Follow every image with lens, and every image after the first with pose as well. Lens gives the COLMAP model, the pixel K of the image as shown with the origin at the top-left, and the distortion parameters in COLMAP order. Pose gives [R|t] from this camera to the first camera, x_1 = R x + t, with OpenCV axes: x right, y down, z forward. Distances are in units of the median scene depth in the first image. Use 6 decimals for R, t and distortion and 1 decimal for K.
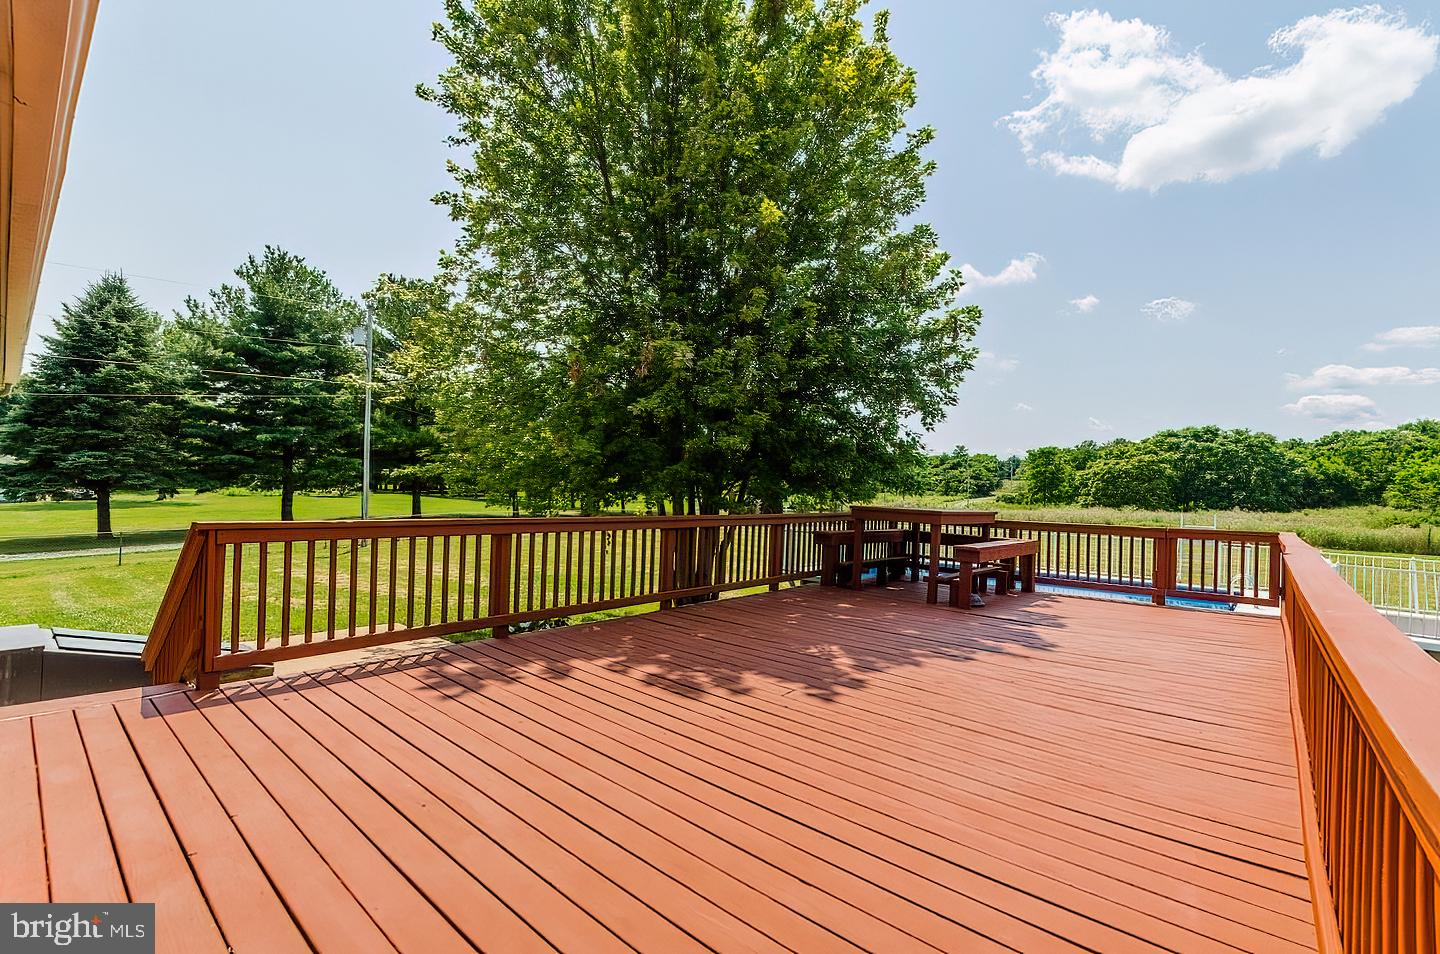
lens RADIAL K [[627.6, 0, 720.0], [0, 627.6, 477.0], [0, 0, 1]] dist [0.020224, -0.000290]
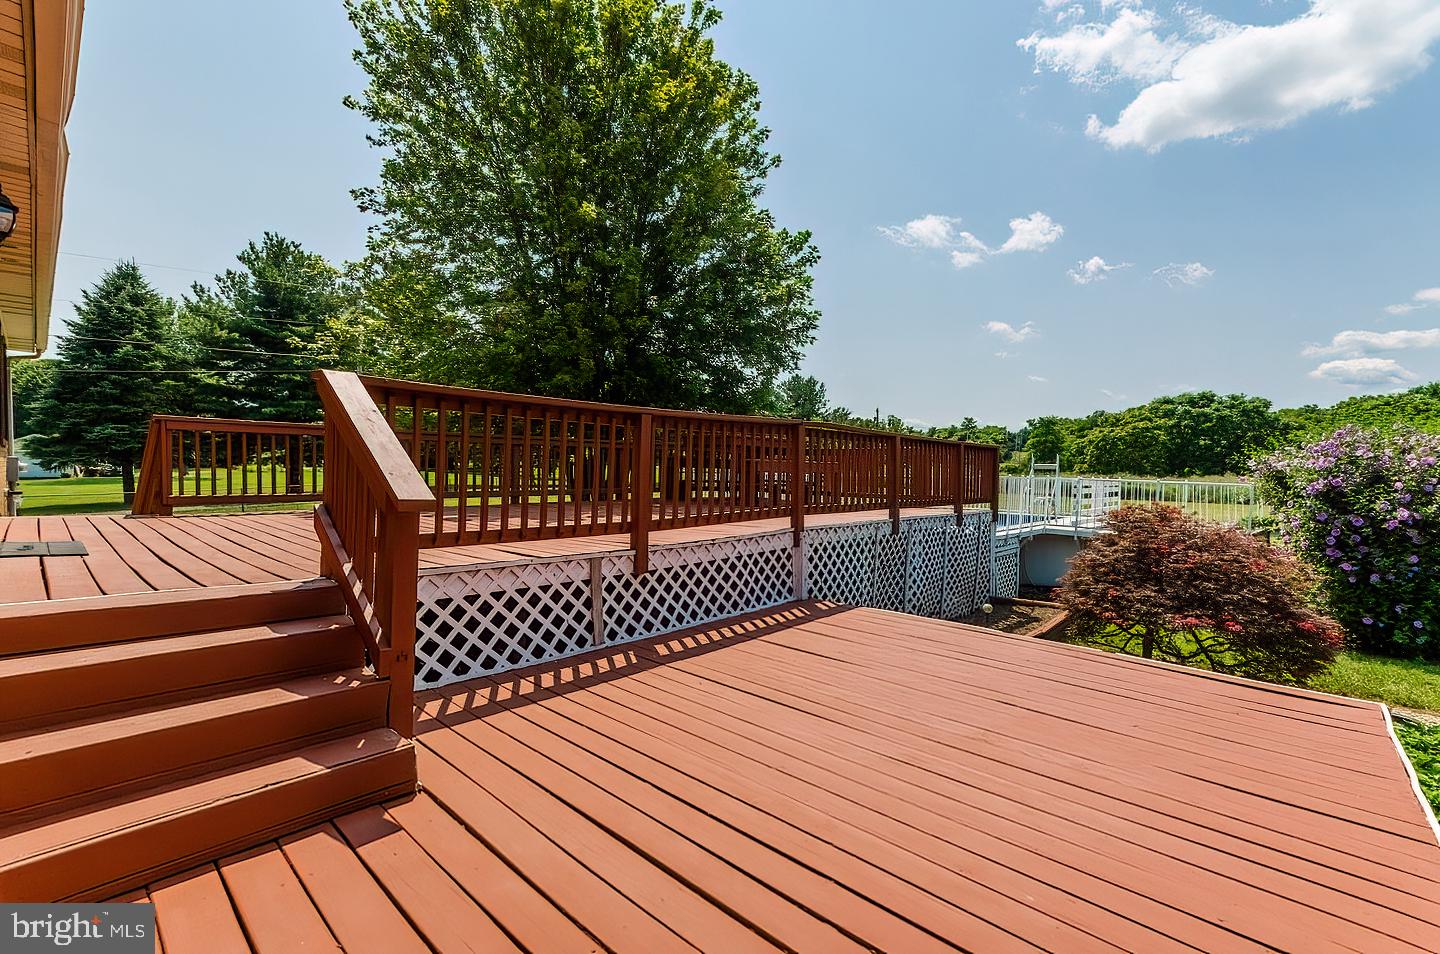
lens RADIAL K [[627.6, 0, 720.0], [0, 627.6, 477.0], [0, 0, 1]] dist [0.020224, -0.000290]
pose [[0.999524, -0.011982, -0.028426, 0.085629], [0.012985, 0.999290, 0.035379, 0.022166], [0.027982, -0.035732, 0.998970, -0.071239]]
